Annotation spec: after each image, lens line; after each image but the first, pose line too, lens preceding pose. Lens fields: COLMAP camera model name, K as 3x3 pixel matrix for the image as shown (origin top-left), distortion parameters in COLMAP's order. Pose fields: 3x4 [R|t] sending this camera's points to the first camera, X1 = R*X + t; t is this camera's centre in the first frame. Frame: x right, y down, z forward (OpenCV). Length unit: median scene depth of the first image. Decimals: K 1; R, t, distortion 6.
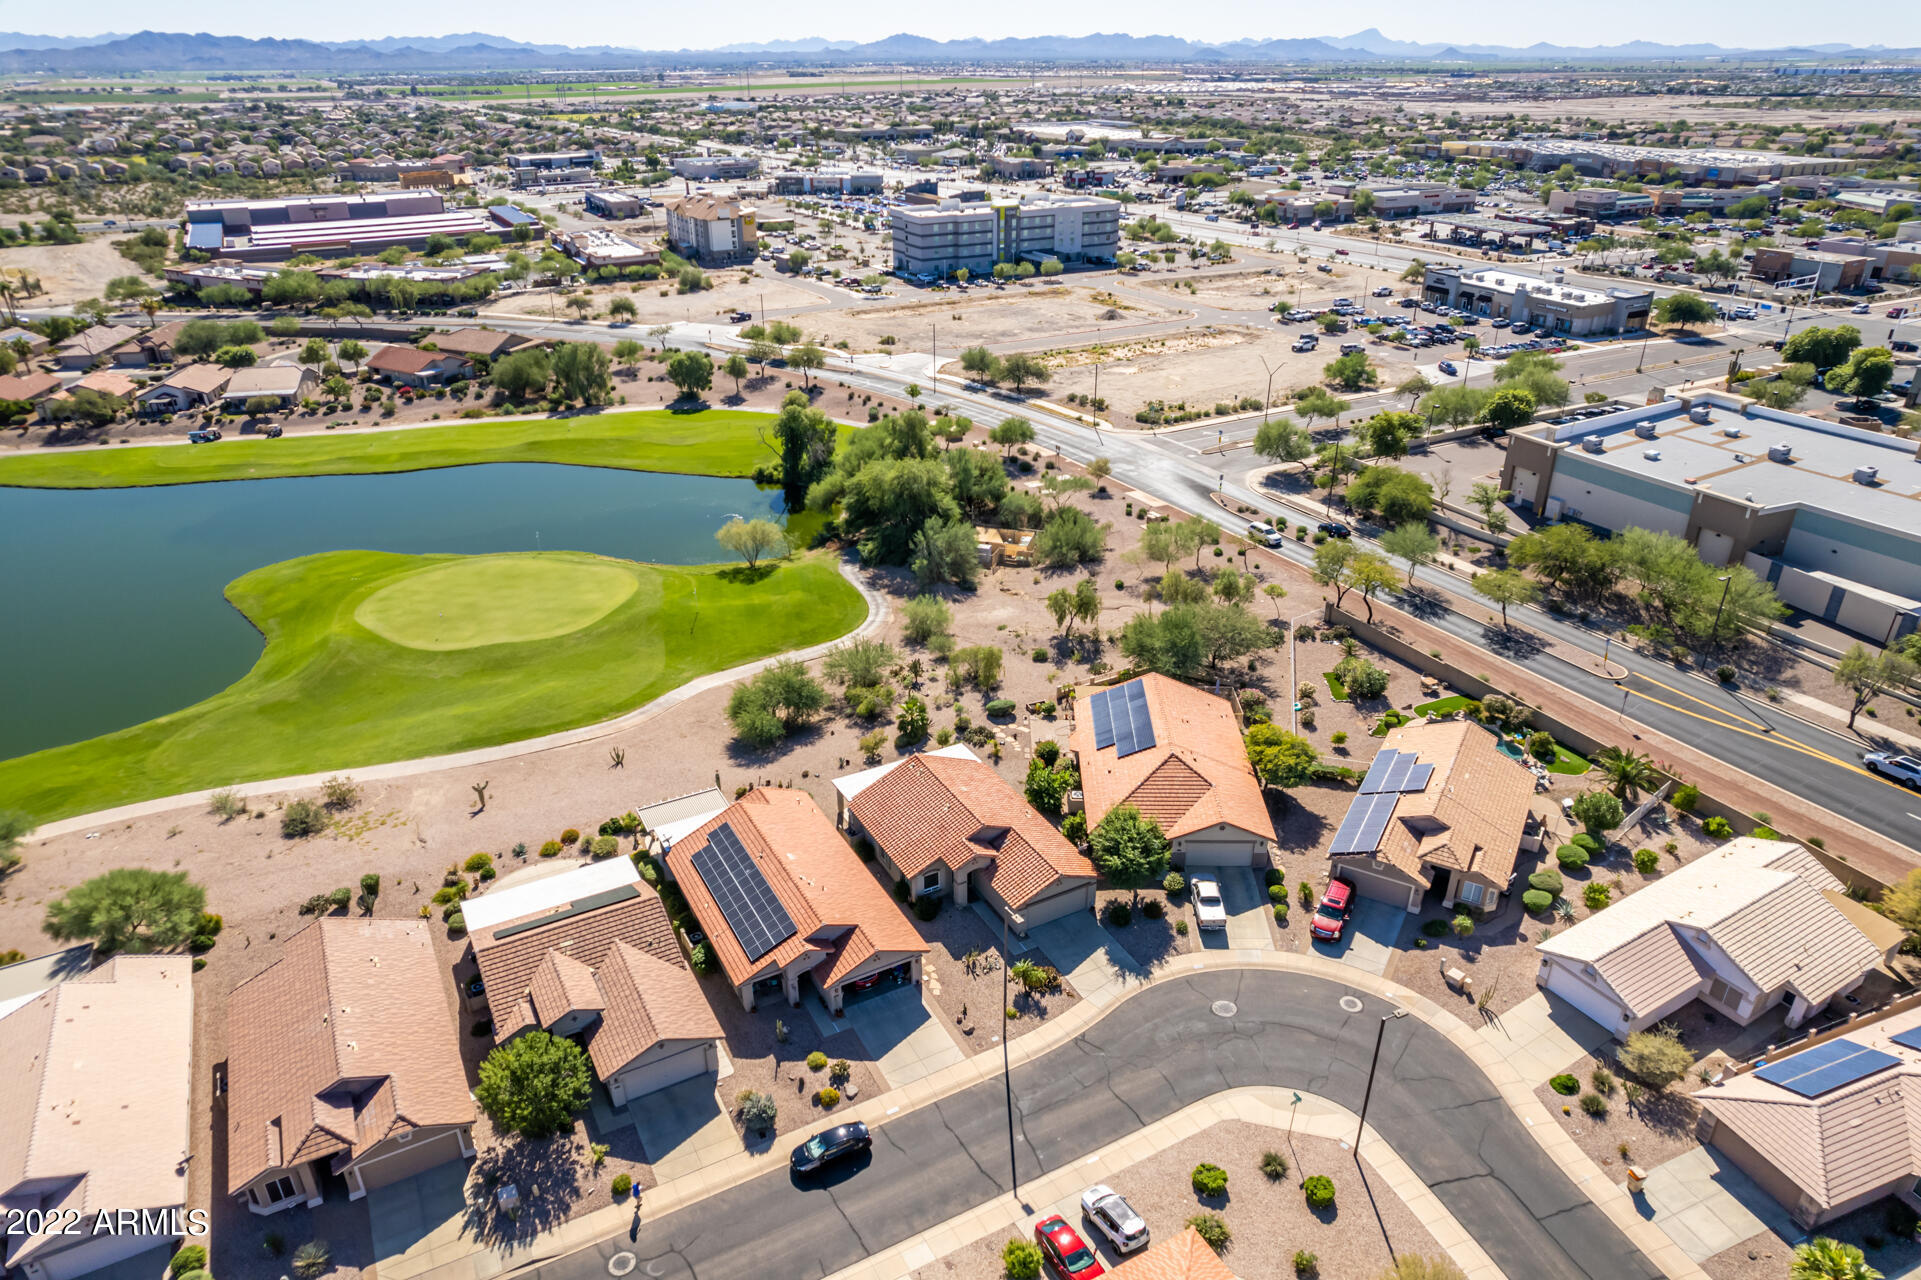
lens RADIAL K [[1225.3, 0, 966.2], [0, 1225.3, 659.7], [0, 0, 1]] dist [-0.072366, 0.064236]
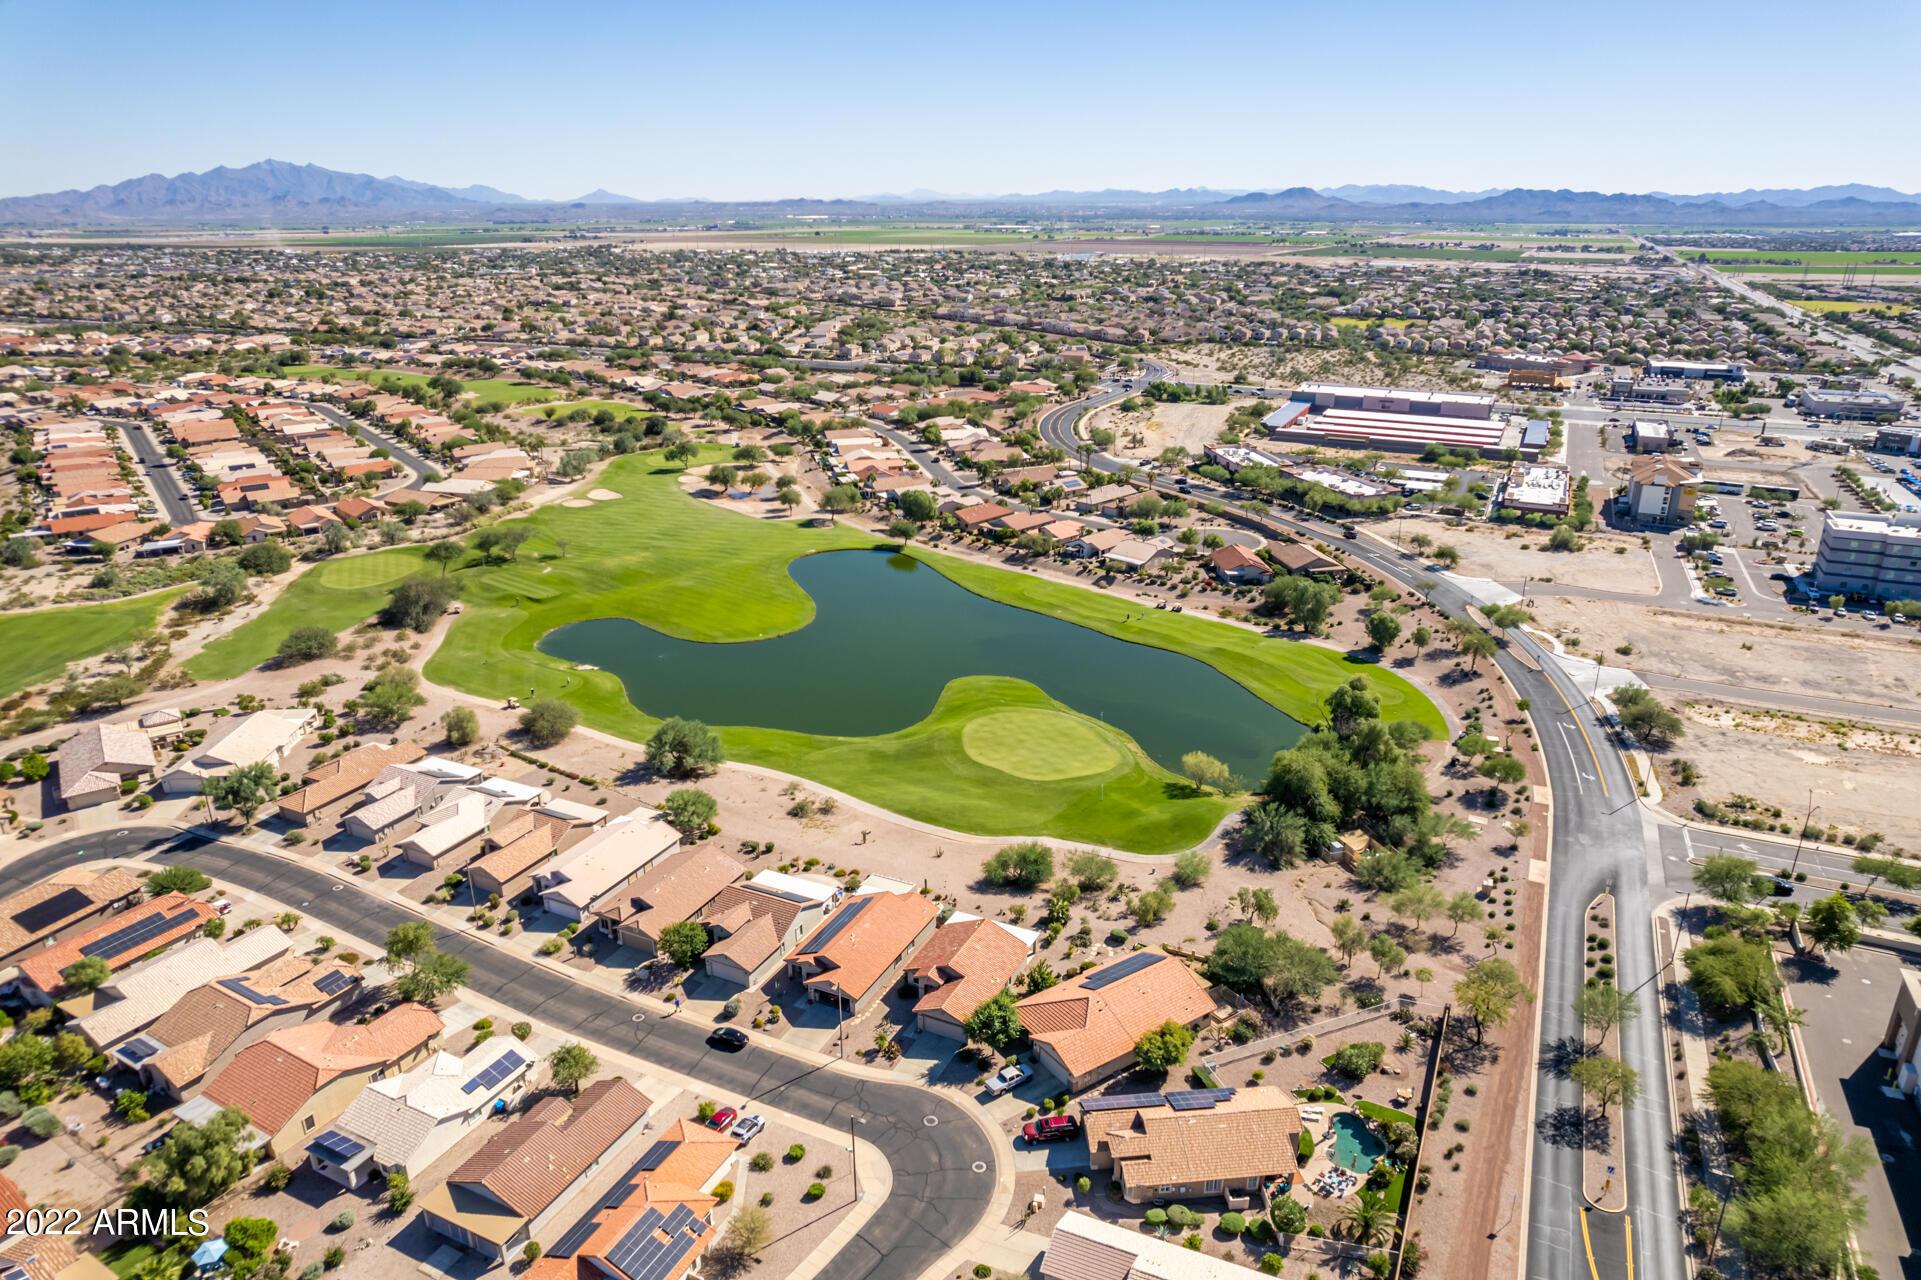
lens RADIAL K [[1228.3, 0, 966.0], [0, 1228.3, 654.7], [0, 0, 1]] dist [-0.077597, 0.070596]
pose [[0.578976, 0.288993, -0.762411, 0.878481], [-0.370237, 0.926299, 0.069957, -0.284386], [0.726438, 0.241770, 0.643301, -0.107829]]
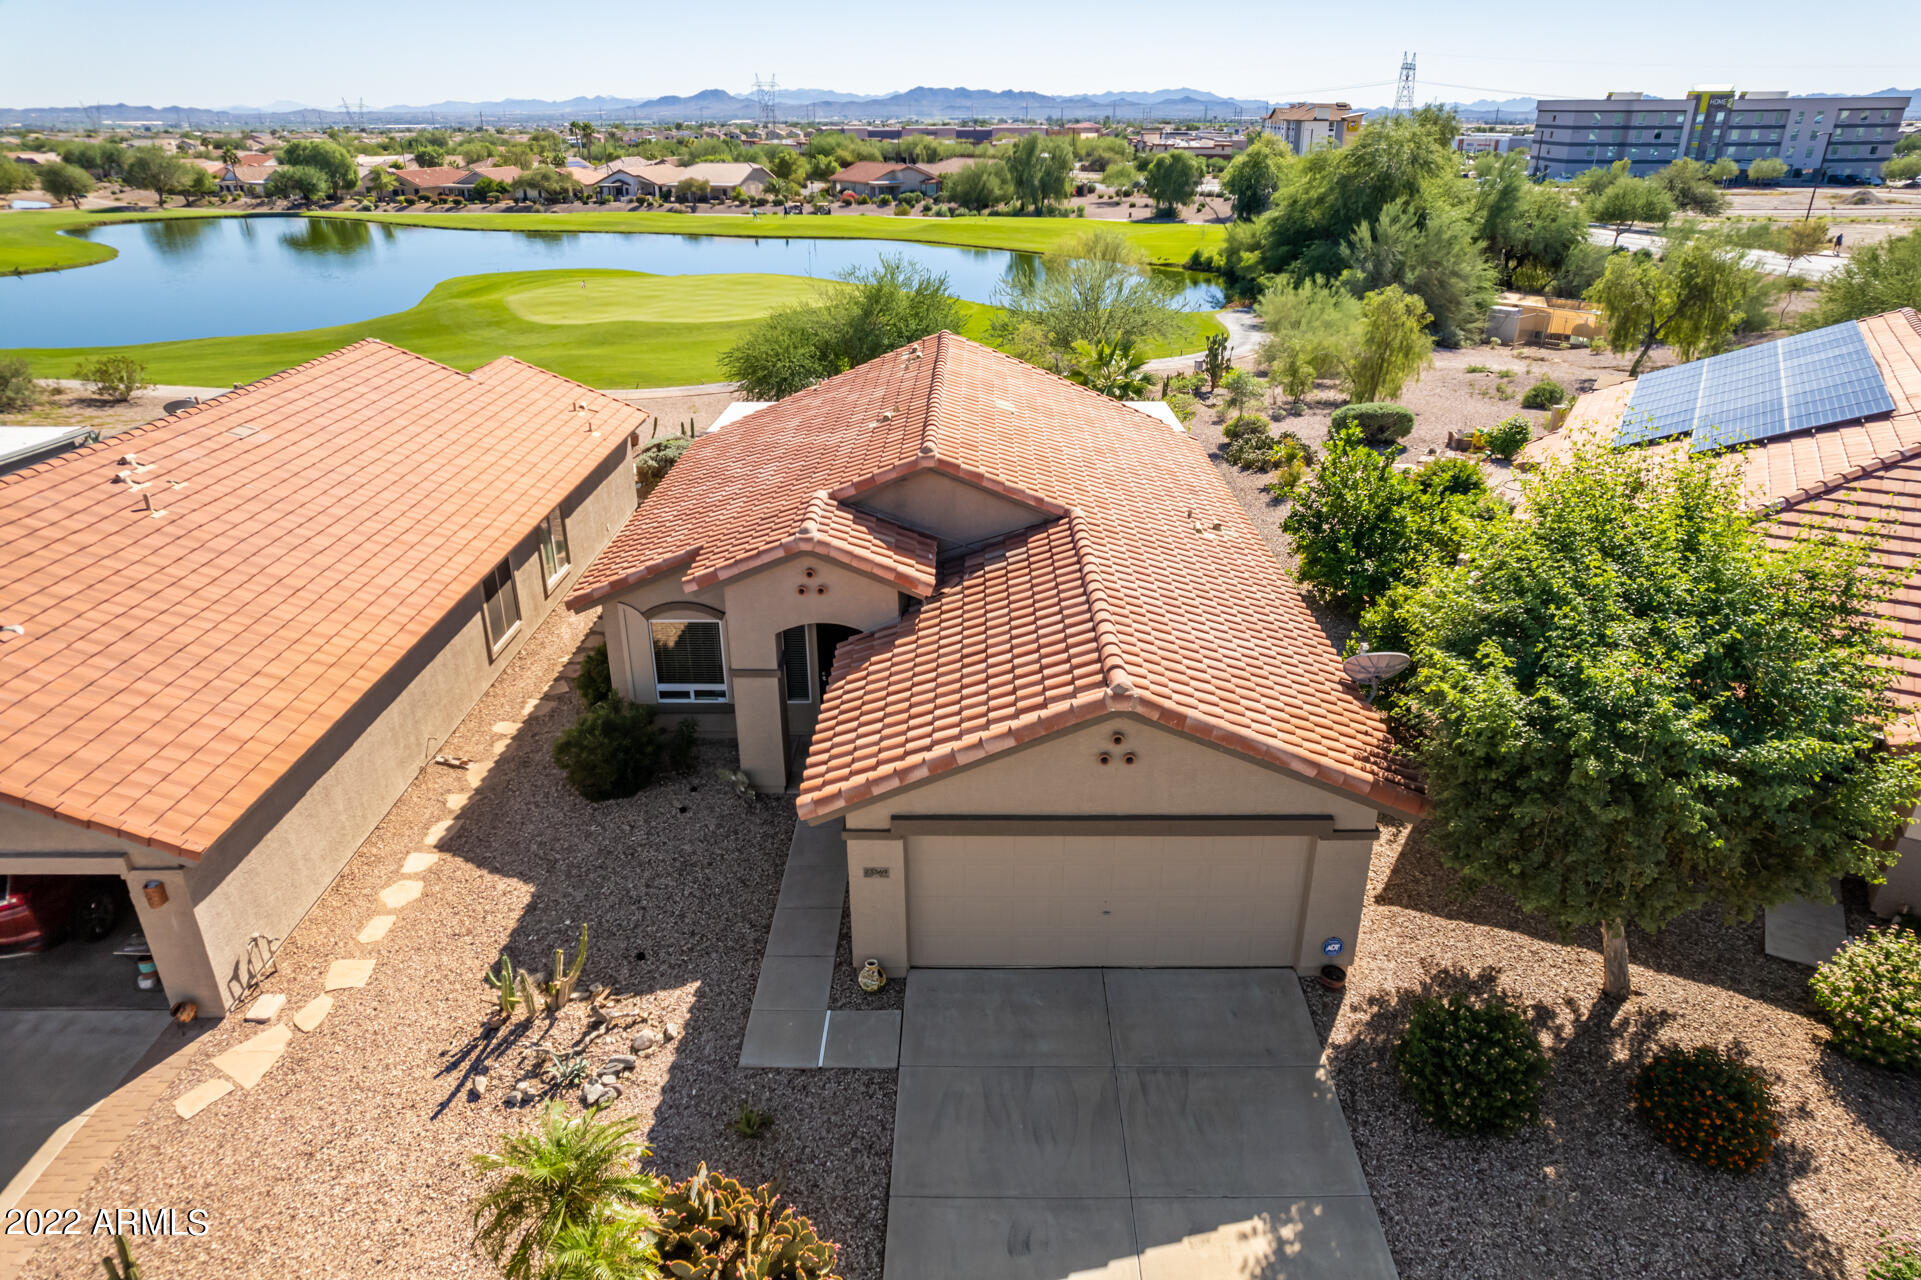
lens RADIAL K [[1231.6, 0, 966.5], [0, 1231.6, 648.7], [0, 0, 1]] dist [-0.085135, 0.080214]
pose [[0.872193, 0.200078, -0.446372, 0.095550], [-0.221947, 0.975053, 0.003374, 0.126171], [0.435912, 0.096128, 0.894841, 0.610330]]
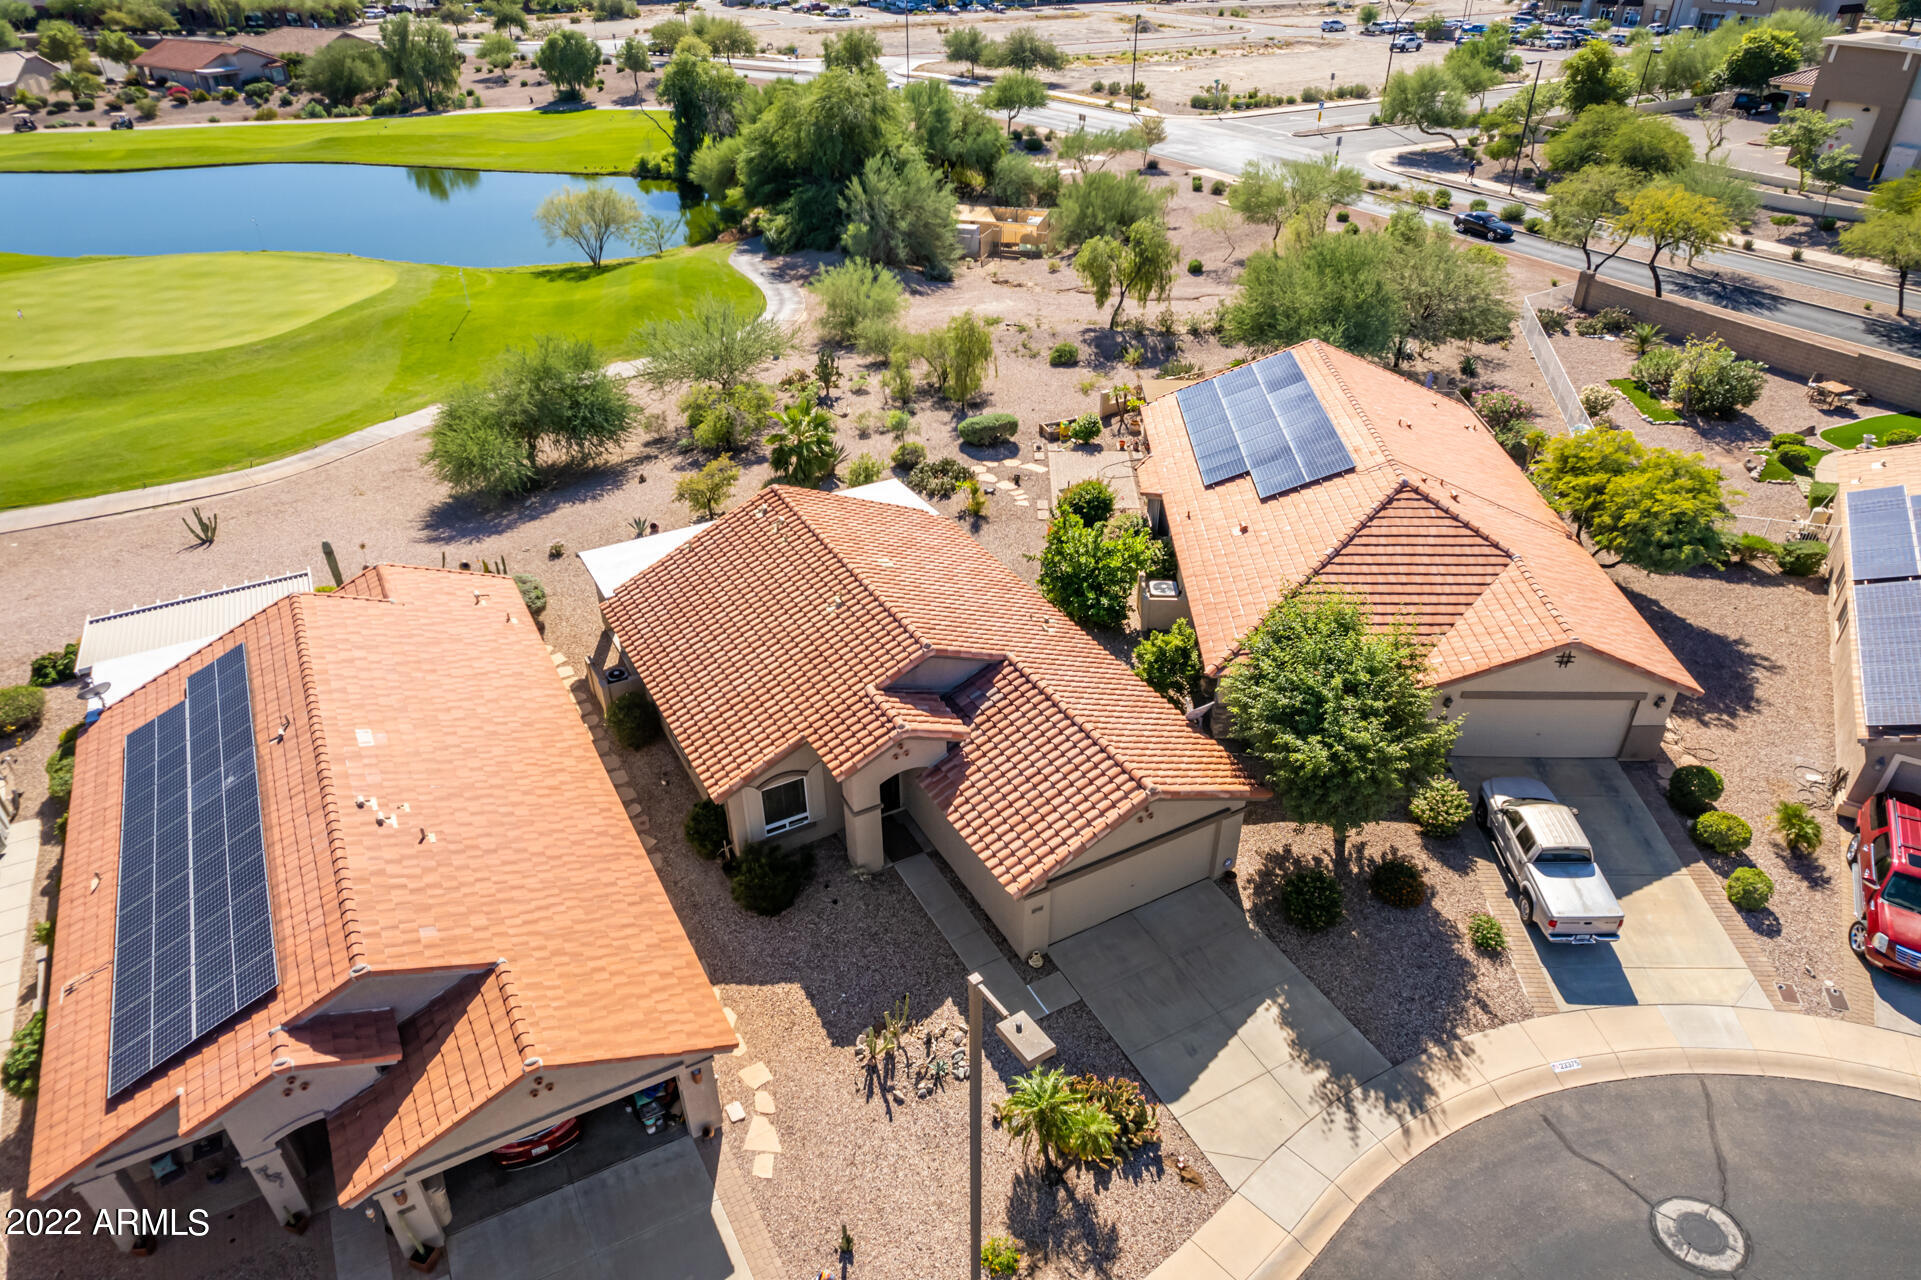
lens RADIAL K [[1225.3, 0, 966.2], [0, 1225.3, 659.7], [0, 0, 1]] dist [-0.072366, 0.064236]
pose [[0.999998, -0.000910, -0.001757, 0.019684], [0.001099, 0.993852, 0.110709, 0.074653], [0.001645, -0.110711, 0.993851, 0.486331]]
